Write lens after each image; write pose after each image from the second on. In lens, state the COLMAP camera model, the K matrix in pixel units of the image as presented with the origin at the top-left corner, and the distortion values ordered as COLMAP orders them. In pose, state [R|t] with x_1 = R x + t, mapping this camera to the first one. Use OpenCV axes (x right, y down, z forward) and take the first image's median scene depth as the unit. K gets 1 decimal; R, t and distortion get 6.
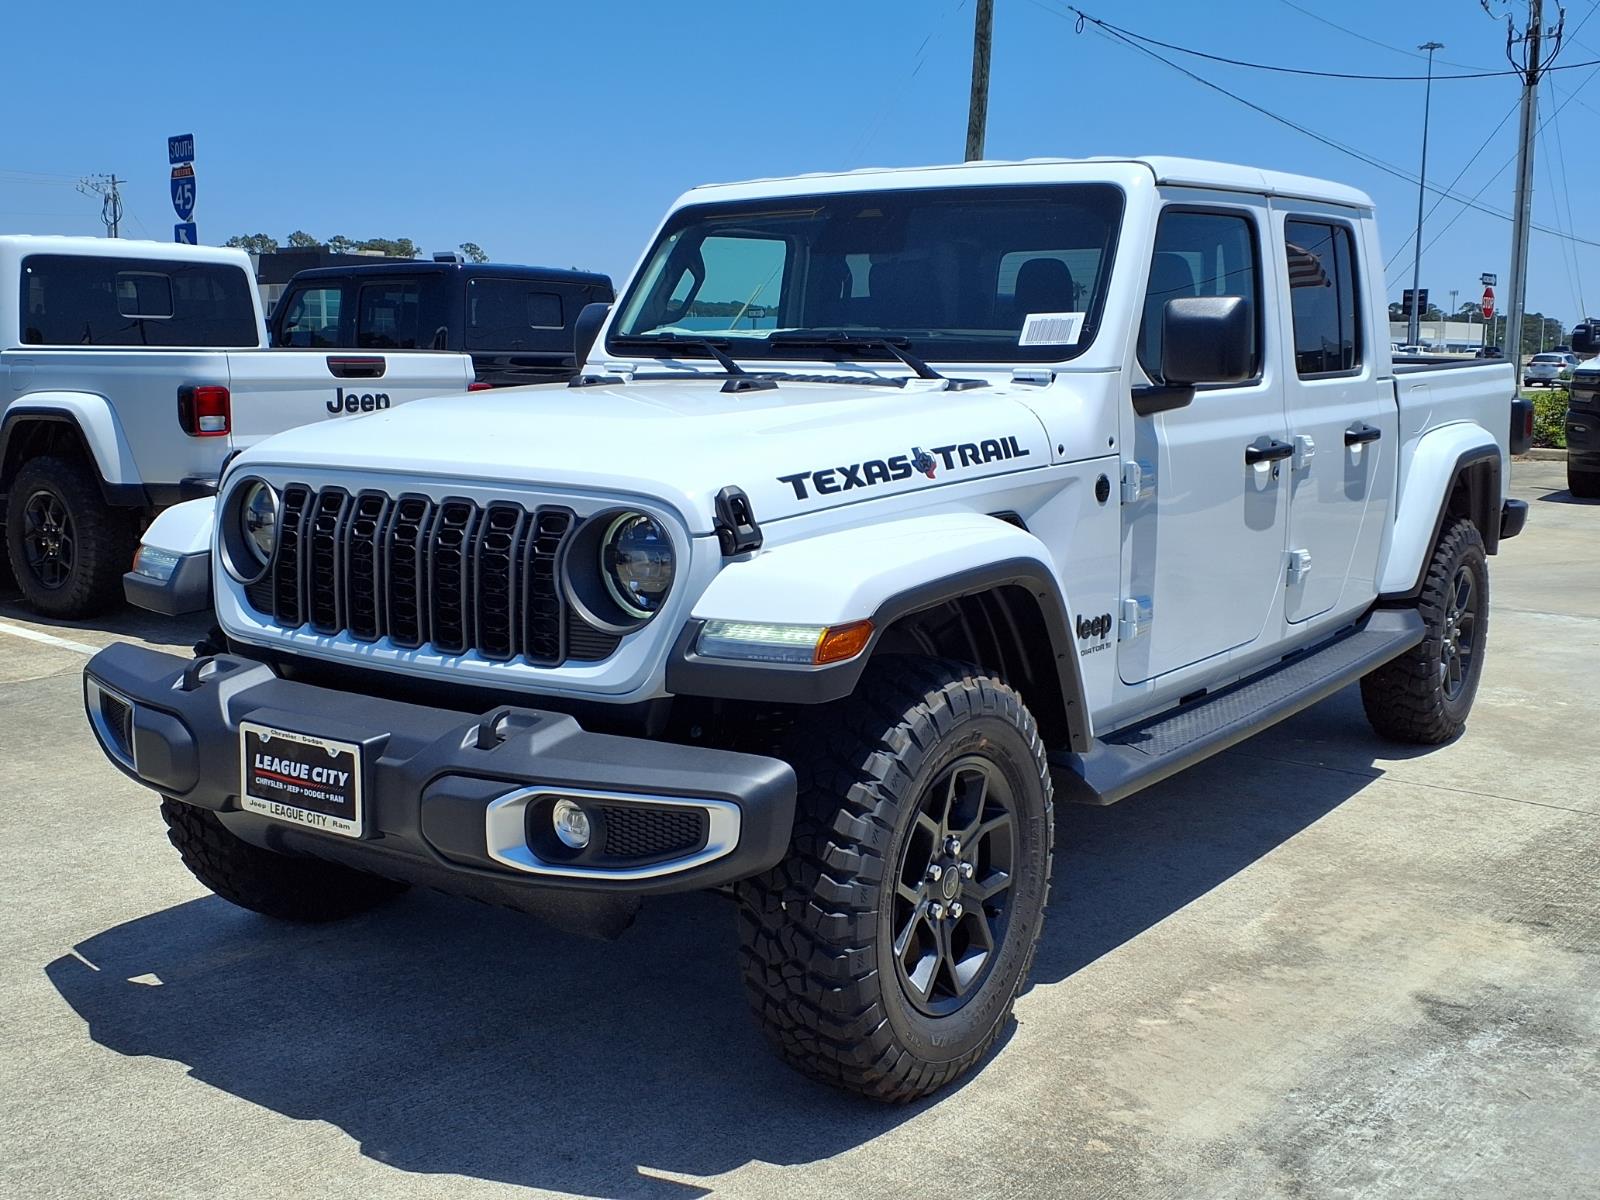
lens RADIAL K [[1671.0, 0, 821.9], [0, 1671.0, 669.0], [0, 0, 1]] dist [0.037685, 0.000000]
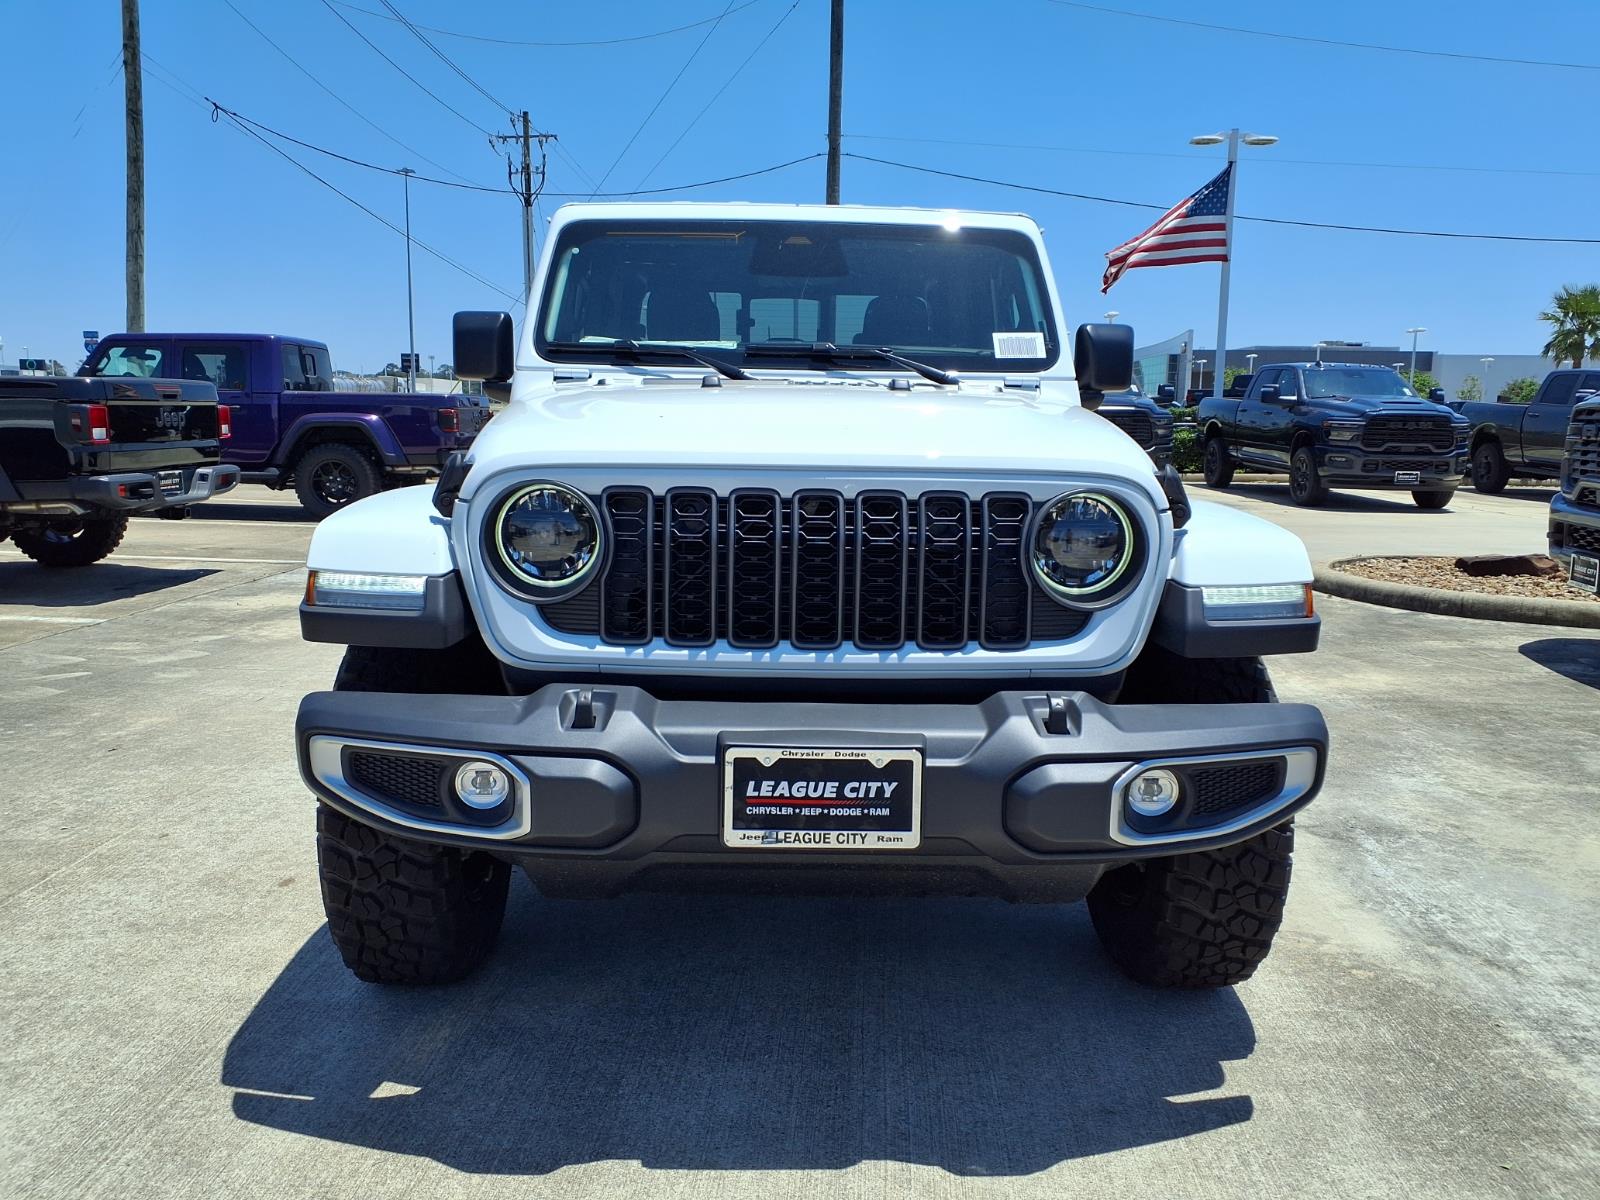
lens RADIAL K [[1279.1, 0, 816.2], [0, 1279.1, 633.7], [0, 0, 1]] dist [0.042737, -0.046572]
pose [[0.805843, -0.100063, 0.583613, -0.698856], [0.104072, 0.994210, 0.026762, -0.042480], [-0.582911, 0.039172, 0.811591, 0.420930]]
